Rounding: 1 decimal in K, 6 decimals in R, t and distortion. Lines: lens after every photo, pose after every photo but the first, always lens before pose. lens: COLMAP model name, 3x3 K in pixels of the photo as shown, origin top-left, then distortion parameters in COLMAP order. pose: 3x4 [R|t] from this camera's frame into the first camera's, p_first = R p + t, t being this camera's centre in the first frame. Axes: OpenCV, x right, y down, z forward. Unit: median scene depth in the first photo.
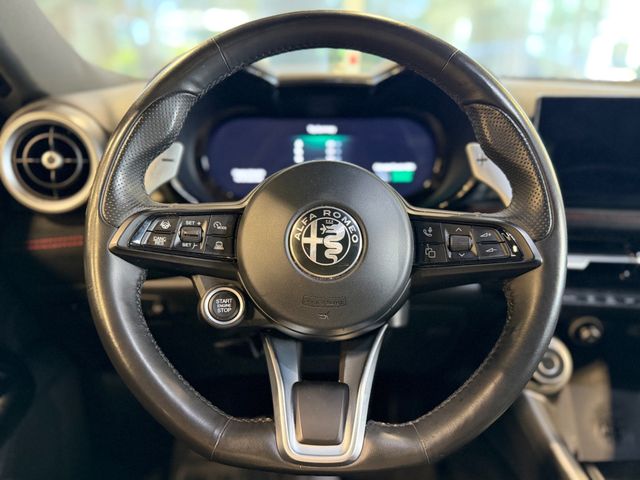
lens RADIAL K [[443.0, 0, 328.8], [0, 443.0, 240.9], [0, 0, 1]] dist [0.000308, -0.000616]
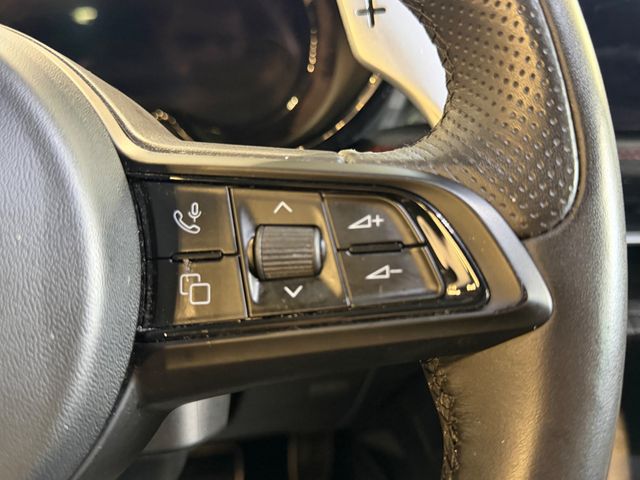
lens RADIAL K [[560.8, 0, 320.0], [0, 560.8, 240.0], [0, 0, 1]] dist [0.001548, -0.001162]
pose [[0.988184, -0.059374, 0.141302, 0.336288], [0.049579, 0.996181, 0.071864, -0.037943], [-0.145030, -0.064009, 0.987355, 0.786268]]
